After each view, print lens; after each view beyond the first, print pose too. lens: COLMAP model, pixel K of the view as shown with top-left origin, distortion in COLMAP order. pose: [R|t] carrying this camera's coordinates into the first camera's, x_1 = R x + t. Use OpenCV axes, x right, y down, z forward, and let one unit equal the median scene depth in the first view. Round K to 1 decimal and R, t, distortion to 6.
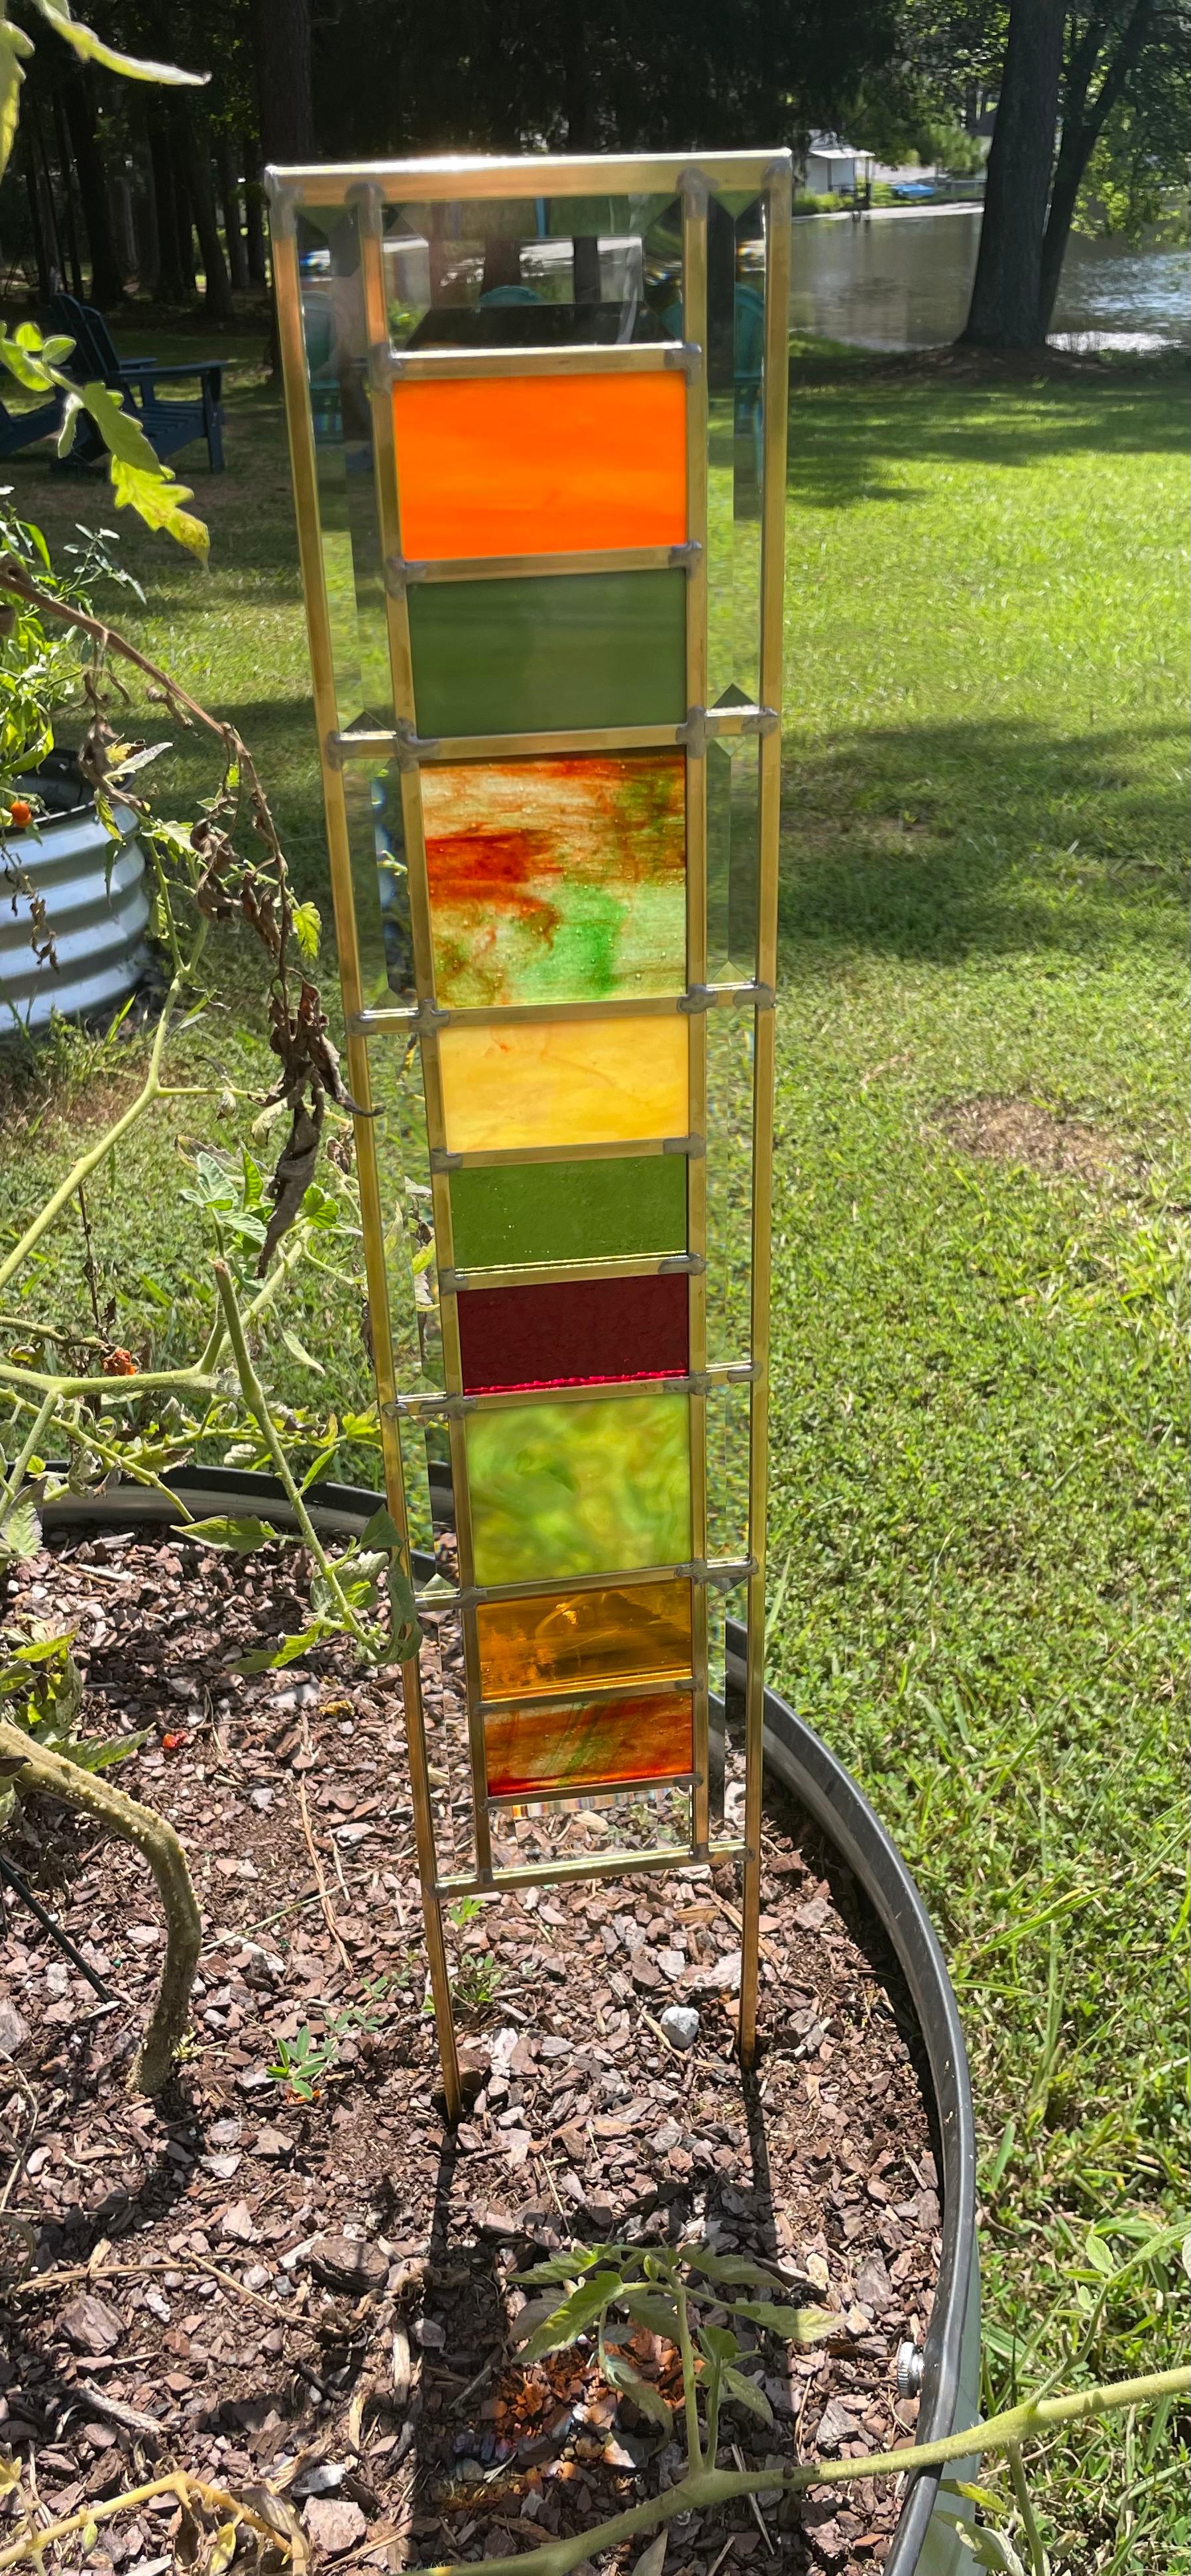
lens RADIAL K [[2038.7, 0, 595.5], [0, 2038.7, 1288.0], [0, 0, 1]] dist [0.106256, -0.178616]
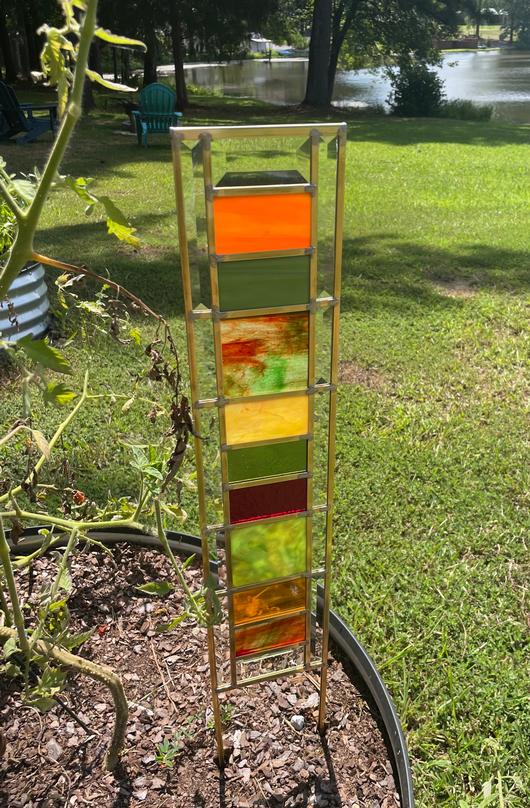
lens RADIAL K [[677.0, 0, 305.6], [0, 677.0, 389.1], [0, 0, 1]] dist [0.099139, -0.138149]
pose [[0.986531, -0.041920, 0.158113, -0.073744], [0.046878, 0.998515, -0.027756, -0.075414], [-0.156715, 0.034794, 0.987031, 0.022973]]
